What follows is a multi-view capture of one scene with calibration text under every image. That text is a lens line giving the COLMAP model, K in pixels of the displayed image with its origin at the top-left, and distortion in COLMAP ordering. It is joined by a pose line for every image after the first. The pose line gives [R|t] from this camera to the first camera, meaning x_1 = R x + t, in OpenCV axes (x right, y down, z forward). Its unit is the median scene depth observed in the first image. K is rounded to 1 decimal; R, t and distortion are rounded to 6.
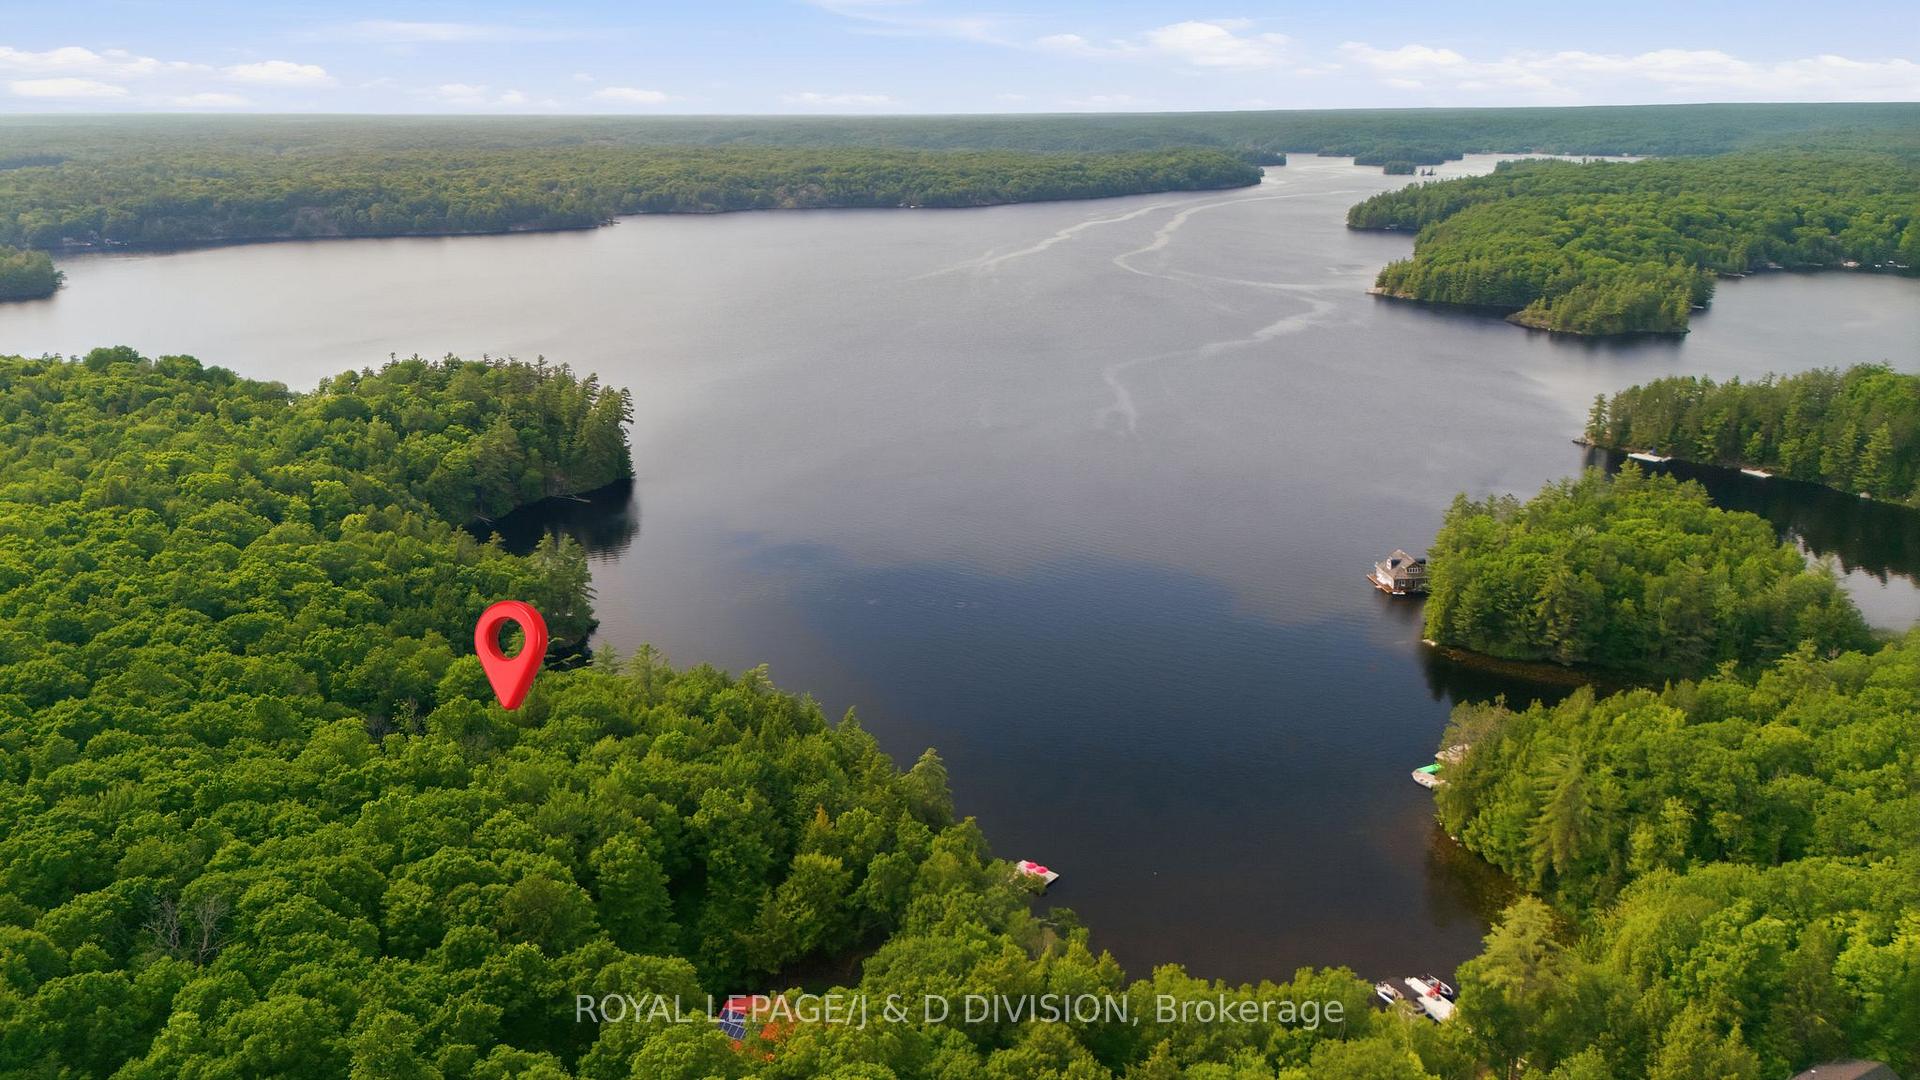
lens RADIAL K [[1409.0, 0, 955.9], [0, 1409.0, 536.6], [0, 0, 1]] dist [0.083995, -0.076715]
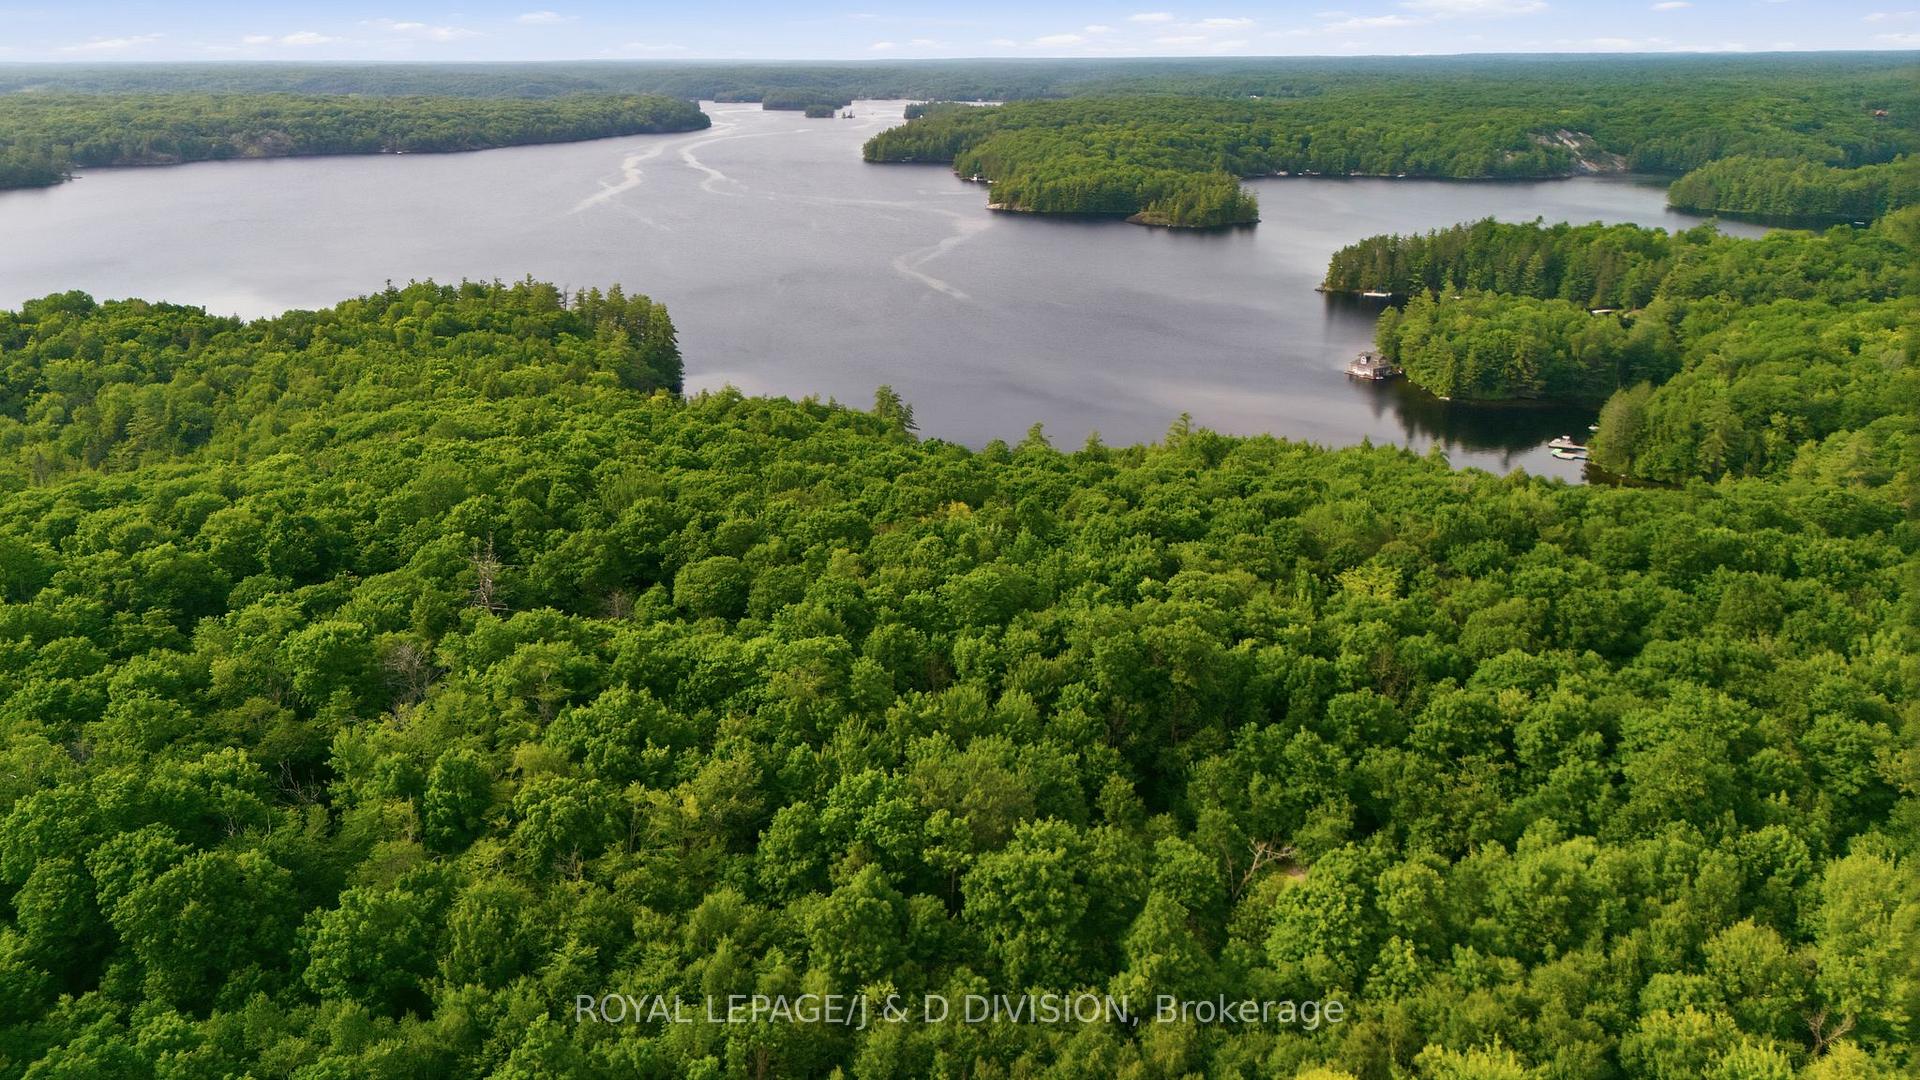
lens RADIAL K [[1409.0, 0, 955.9], [0, 1409.0, 536.6], [0, 0, 1]] dist [0.083995, -0.076715]
pose [[0.895320, -0.143759, 0.421586, -0.544594], [0.130544, 0.989612, 0.060218, 0.044669], [-0.425864, 0.001121, 0.904787, -0.077671]]
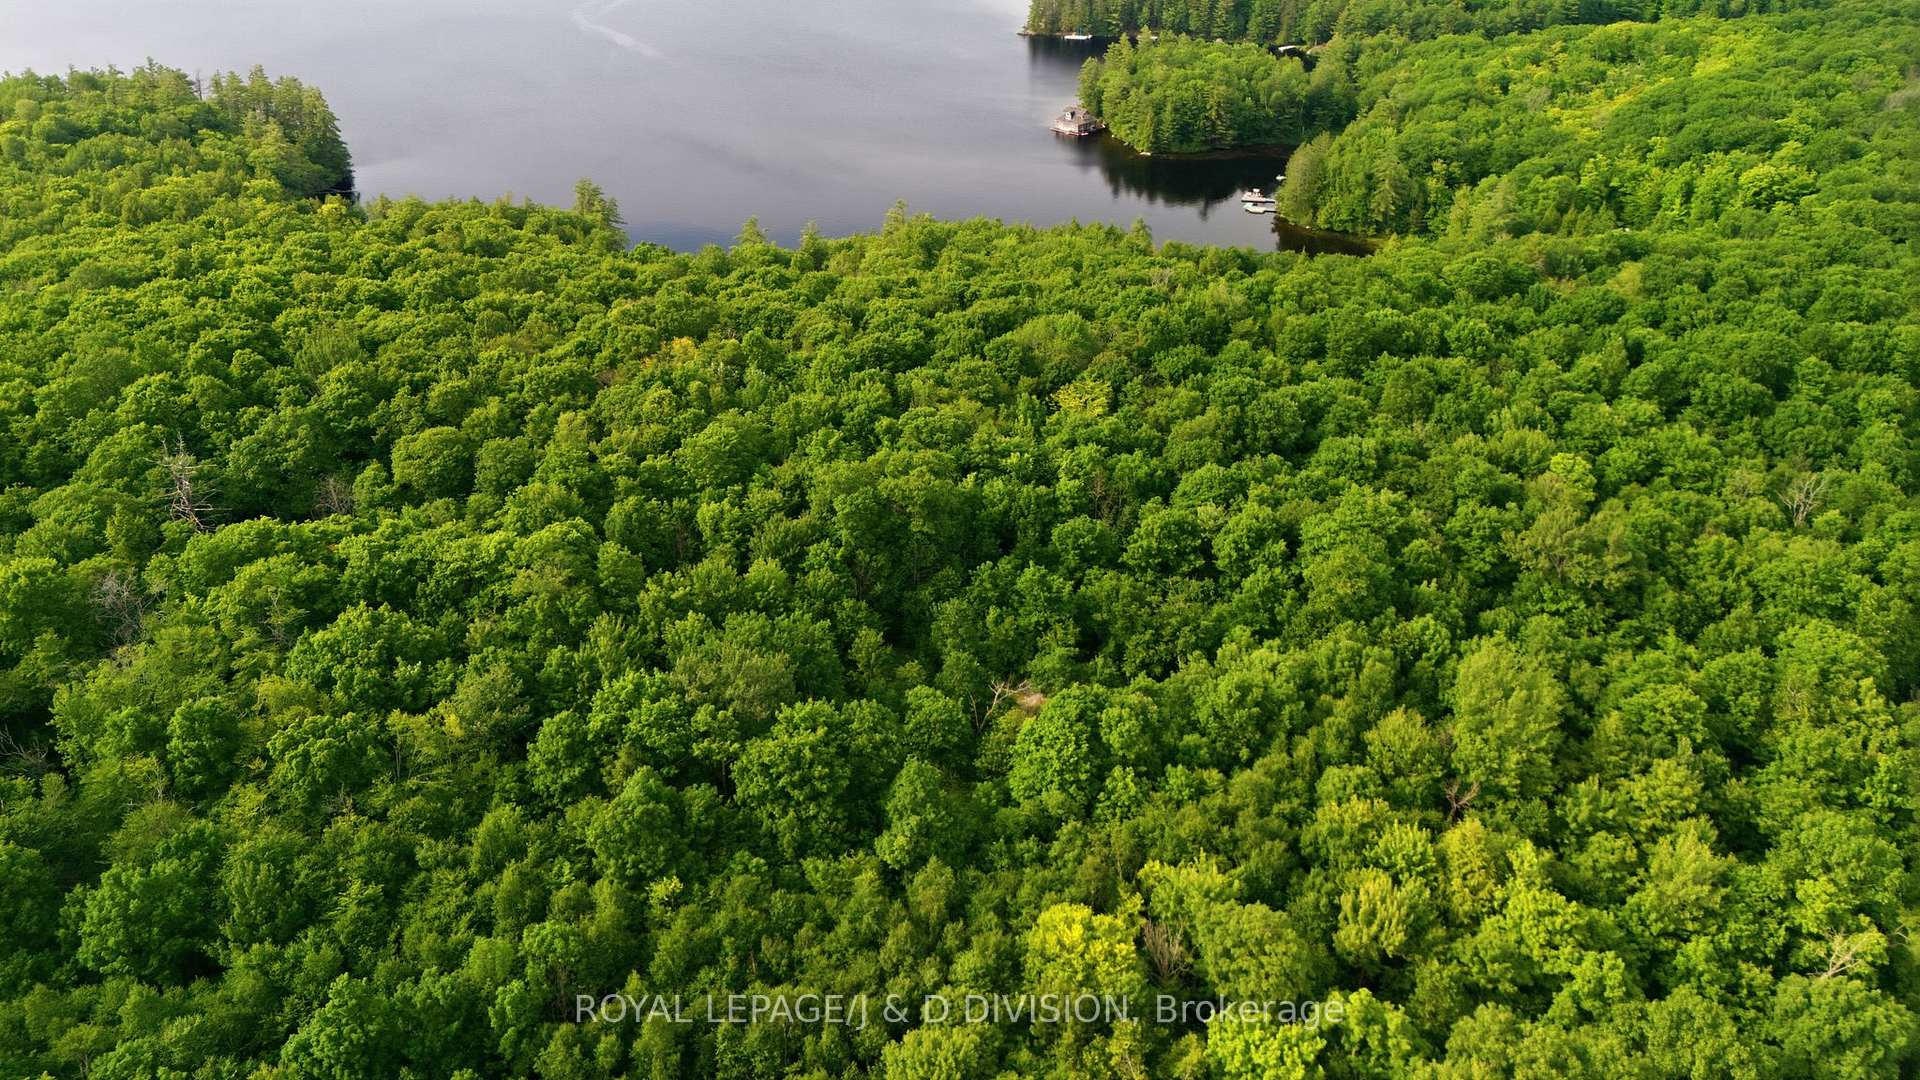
lens RADIAL K [[1409.0, 0, 955.9], [0, 1409.0, 536.6], [0, 0, 1]] dist [0.083995, -0.076715]
pose [[0.784838, -0.301969, 0.541151, -0.545275], [0.184448, 0.947496, 0.261209, 0.021481], [-0.591615, -0.105192, 0.799328, -0.084941]]
